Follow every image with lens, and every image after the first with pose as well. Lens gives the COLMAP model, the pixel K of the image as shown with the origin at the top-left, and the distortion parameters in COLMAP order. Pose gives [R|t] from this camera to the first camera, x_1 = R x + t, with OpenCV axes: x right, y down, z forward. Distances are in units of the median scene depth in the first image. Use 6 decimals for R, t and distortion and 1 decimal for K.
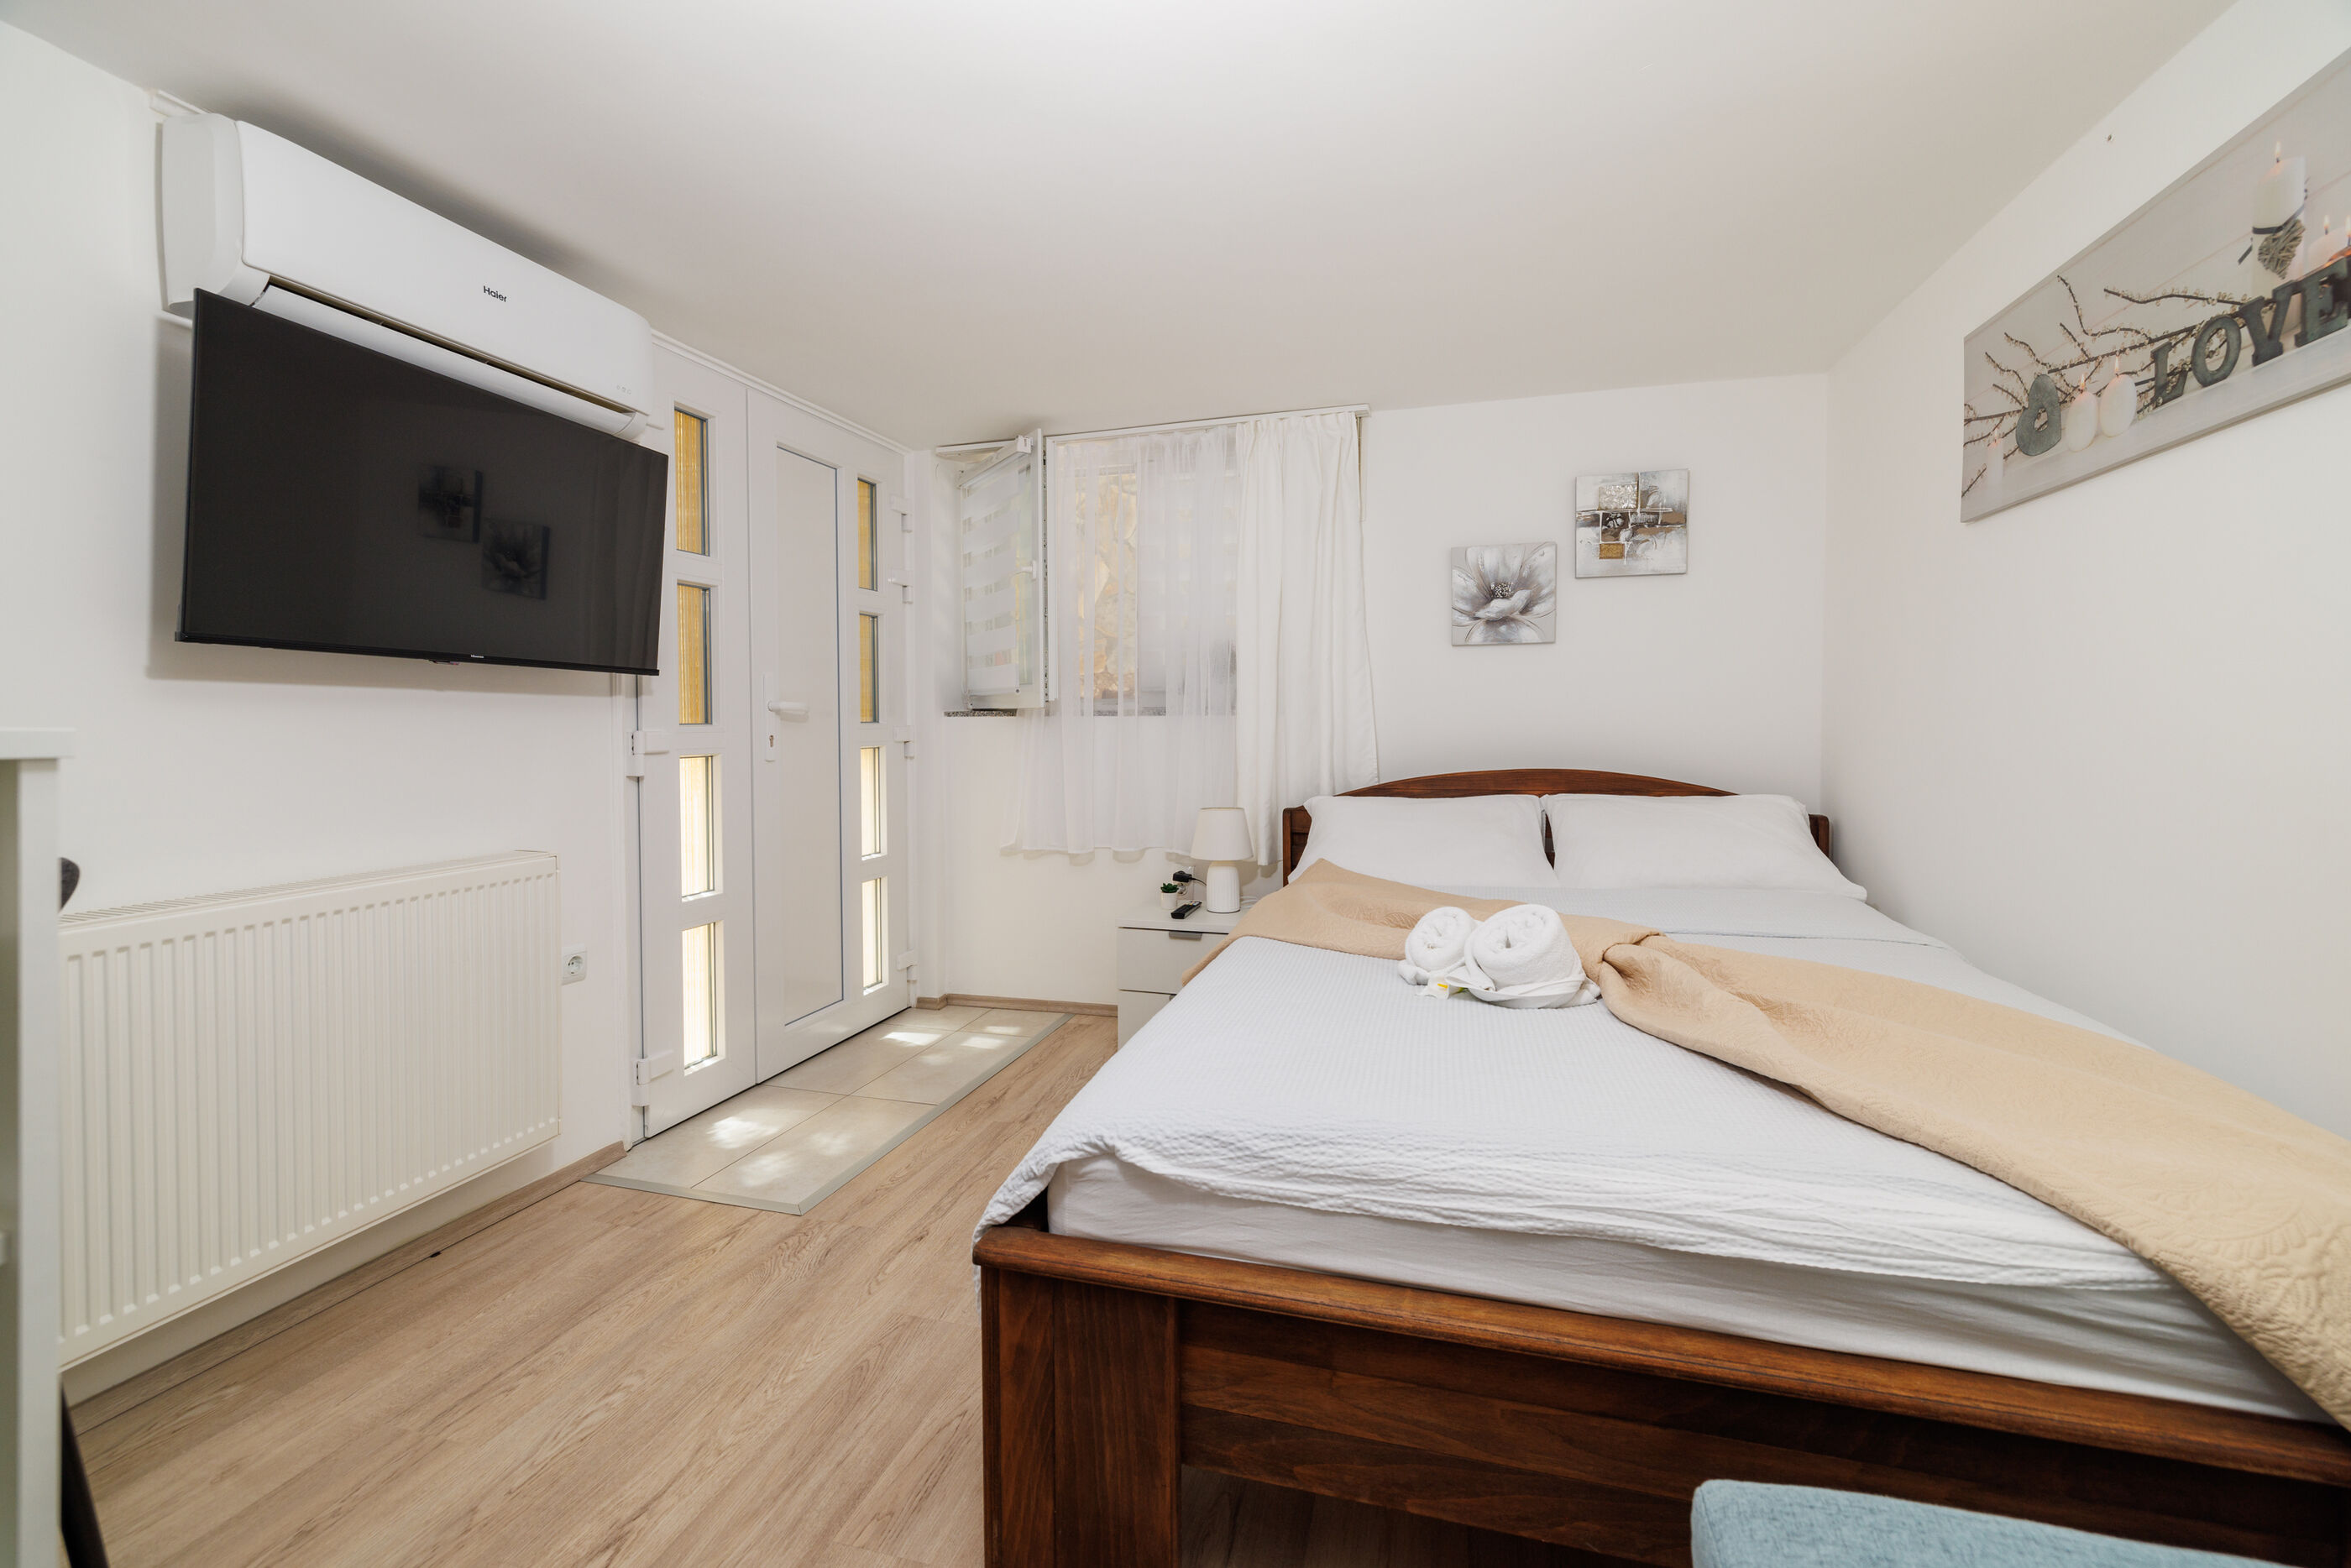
lens RADIAL K [[999.0, 0, 1184.8], [0, 999.0, 744.5], [0, 0, 1]] dist [0.000180, -0.000246]
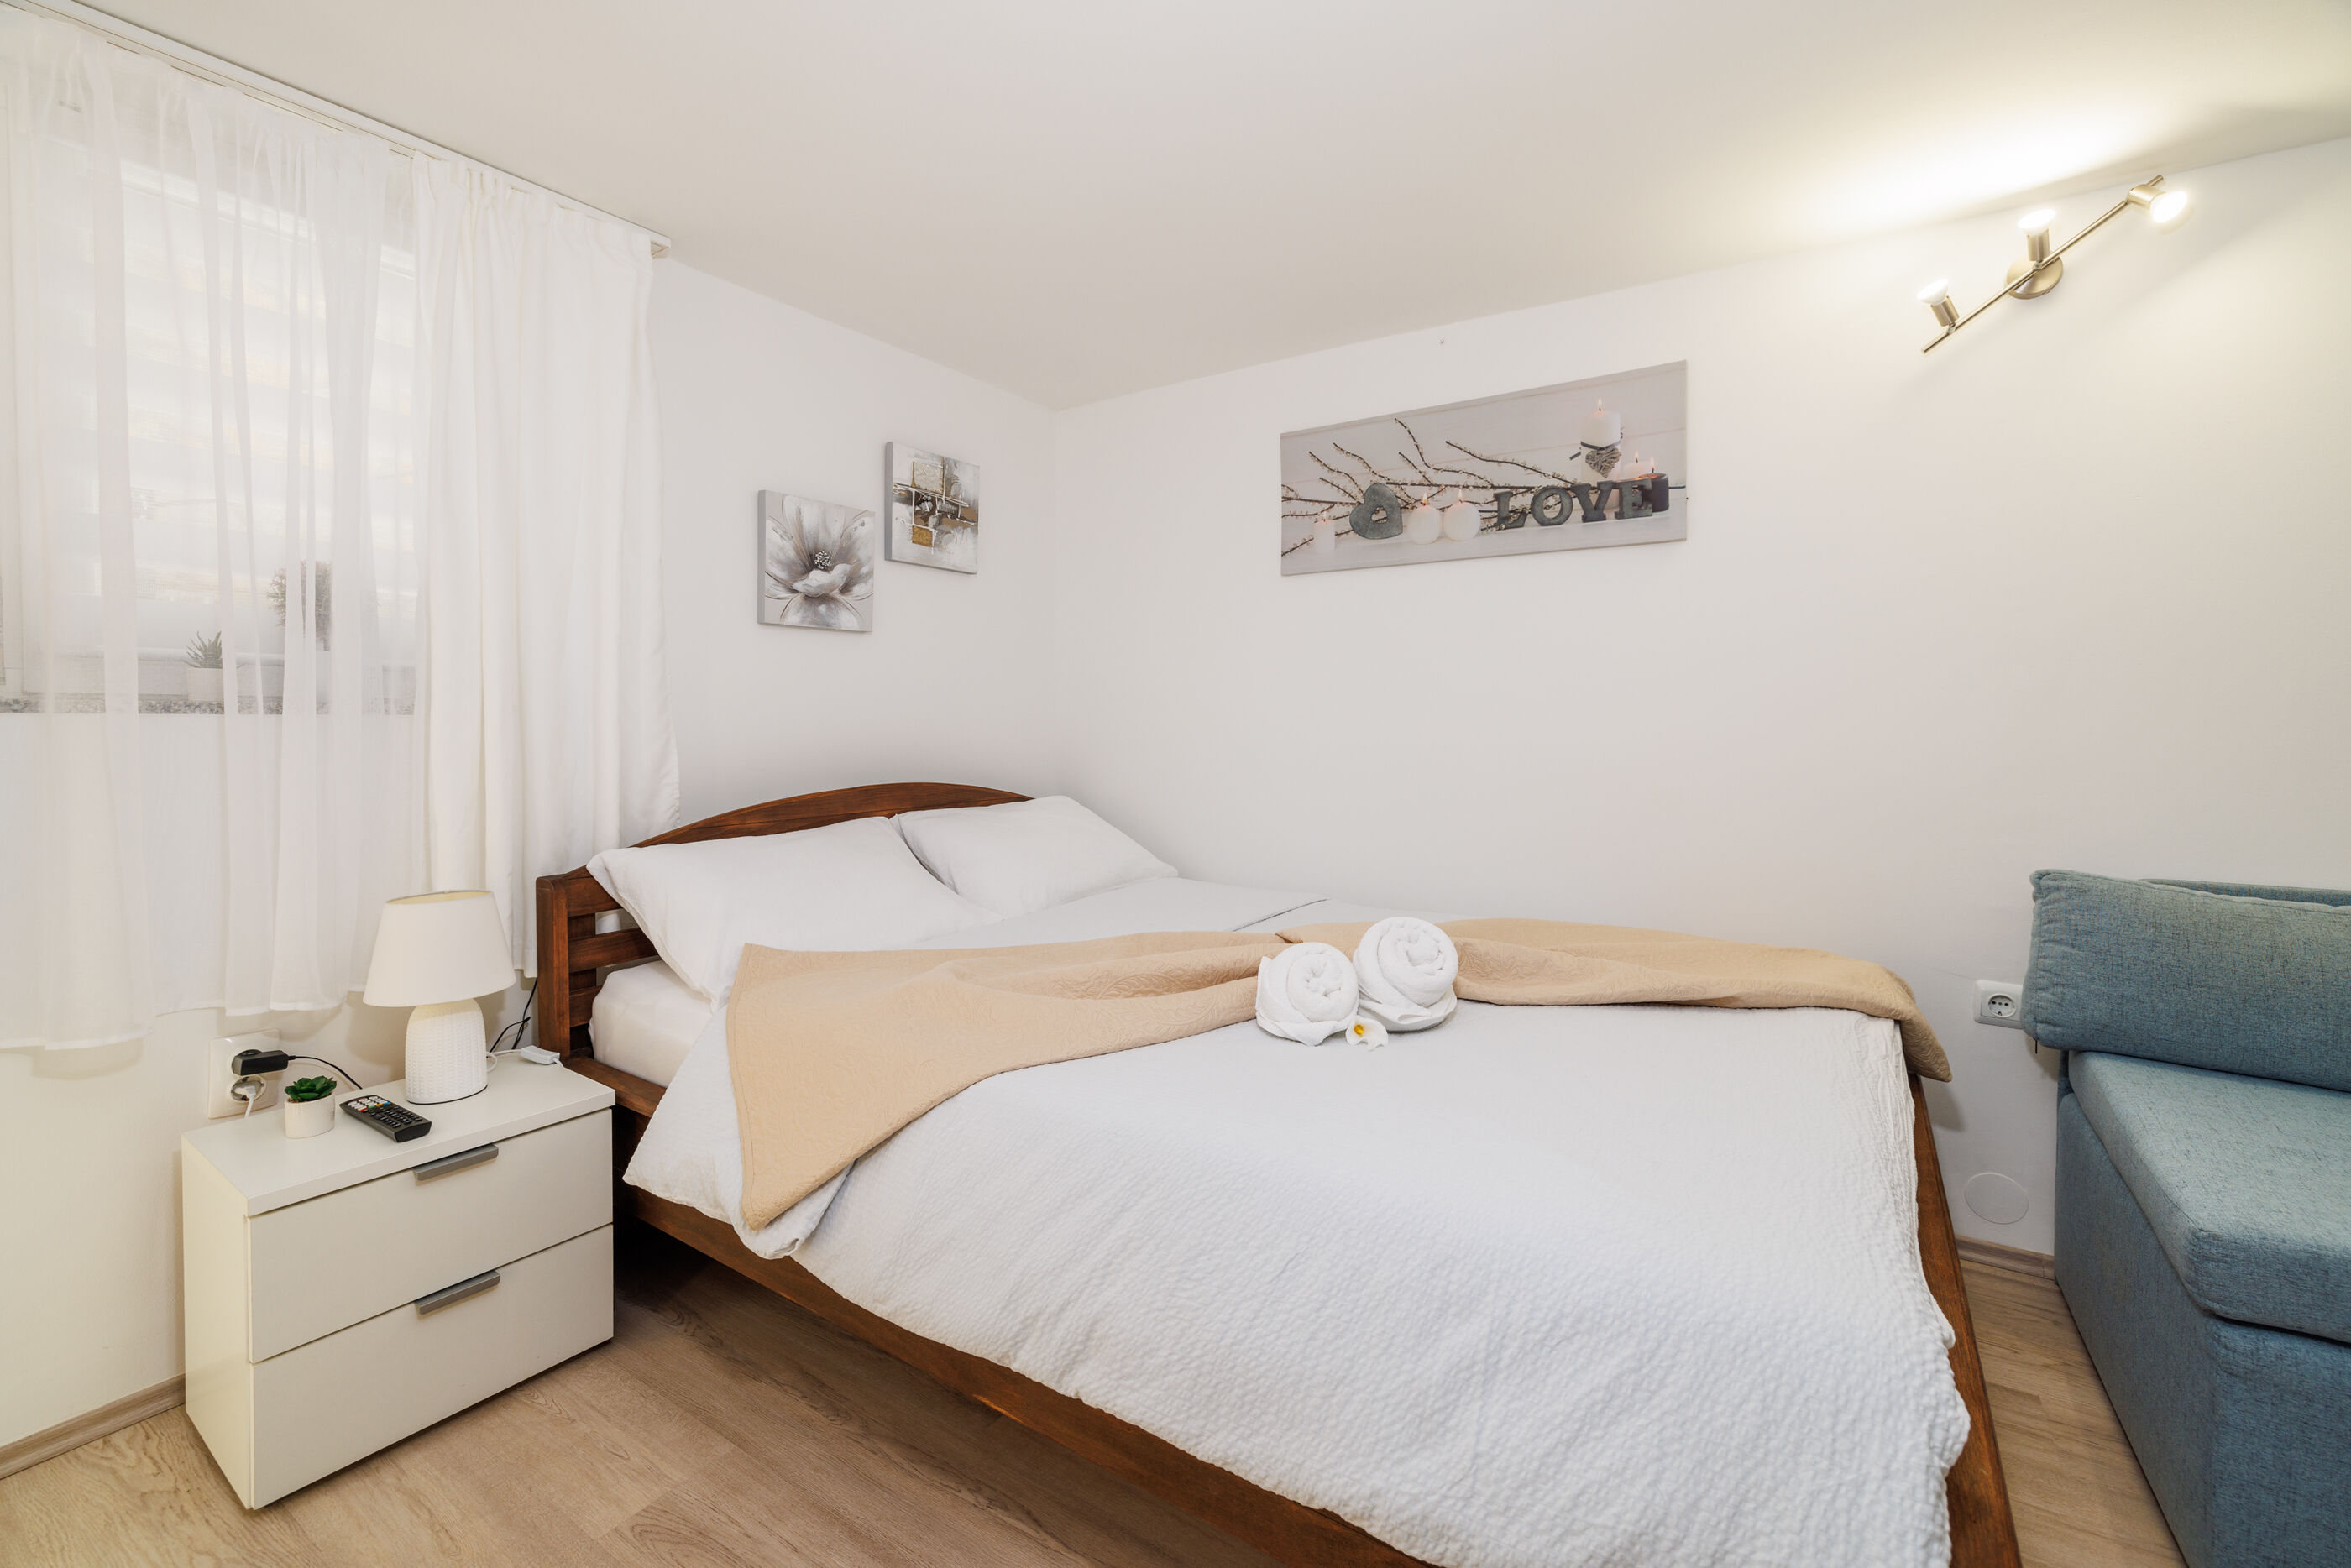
lens RADIAL K [[999.0, 0, 1184.8], [0, 999.0, 744.5], [0, 0, 1]] dist [0.000180, -0.000246]
pose [[0.307638, -0.015904, 0.951371, -0.393332], [0.020450, 0.999740, 0.010100, -0.013075], [-0.951284, 0.016348, 0.307883, 0.560944]]
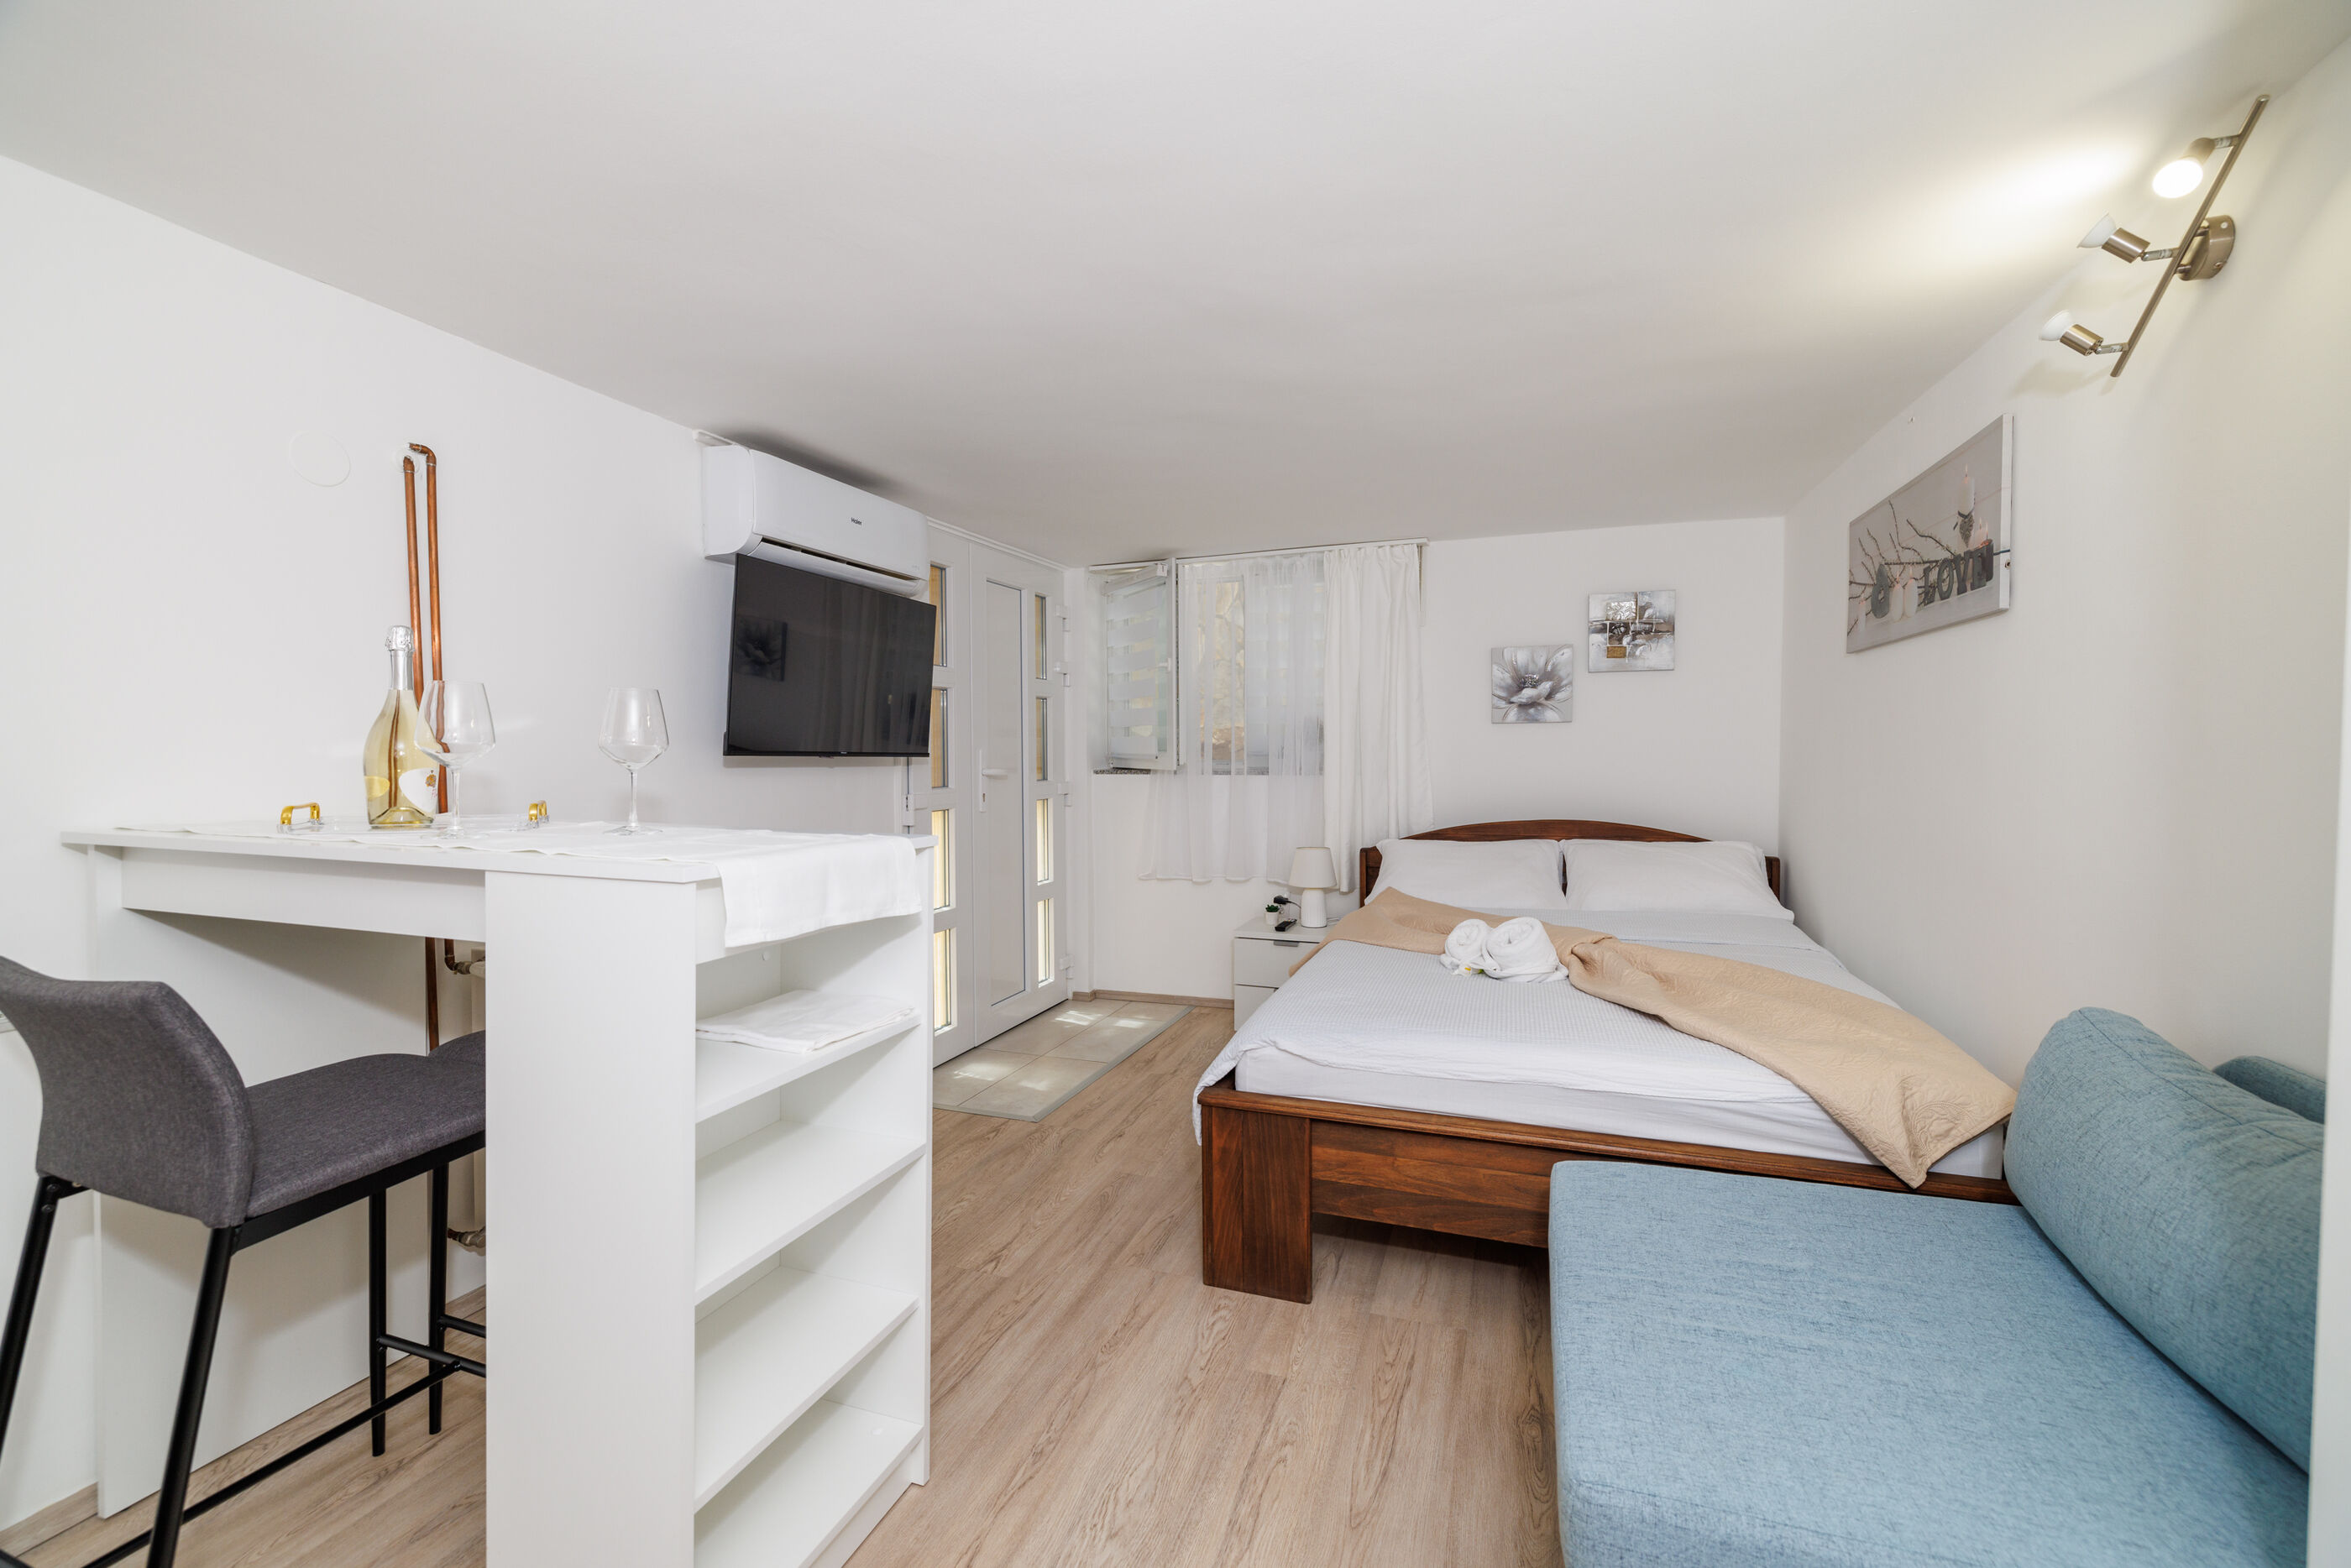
lens RADIAL K [[996.1, 0, 1192.0], [0, 996.1, 779.7], [0, 0, 1]] dist [0.000805, 0.000027]
pose [[0.998144, 0.001904, -0.060866, -0.048785], [-0.001460, 0.999972, 0.007342, -0.040665], [0.060878, -0.007240, 0.998119, -0.363712]]
